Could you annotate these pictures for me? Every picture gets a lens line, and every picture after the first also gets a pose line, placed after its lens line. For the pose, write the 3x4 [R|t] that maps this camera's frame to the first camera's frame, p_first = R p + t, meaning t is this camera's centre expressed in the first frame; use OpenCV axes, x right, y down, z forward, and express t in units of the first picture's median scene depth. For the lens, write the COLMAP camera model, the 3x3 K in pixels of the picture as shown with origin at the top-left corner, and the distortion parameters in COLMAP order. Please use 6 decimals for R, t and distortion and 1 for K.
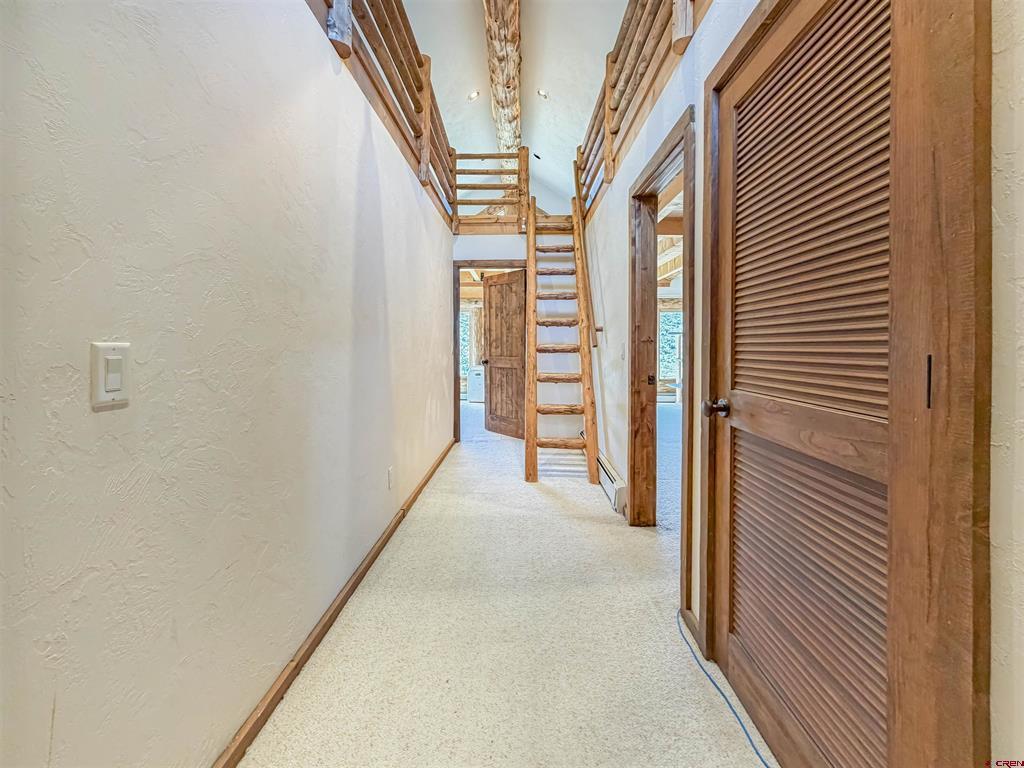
lens RADIAL K [[427.1, 0, 515.9], [0, 427.1, 346.8], [0, 0, 1]] dist [-0.000930, -0.000639]
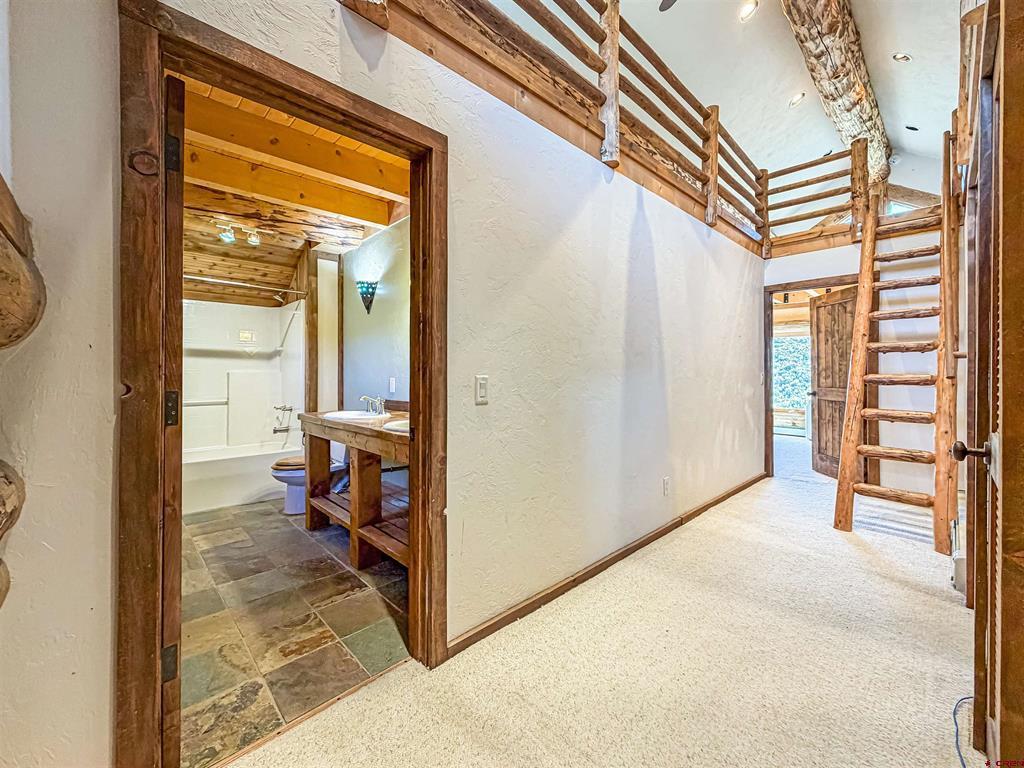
lens RADIAL K [[427.1, 0, 506.4], [0, 427.1, 377.0], [0, 0, 1]] dist [-0.000930, -0.000639]
pose [[0.703950, 0.007077, -0.710214, 0.134762], [-0.003621, 0.999973, 0.006375, -0.003066], [0.710240, -0.001916, 0.703957, -0.090491]]
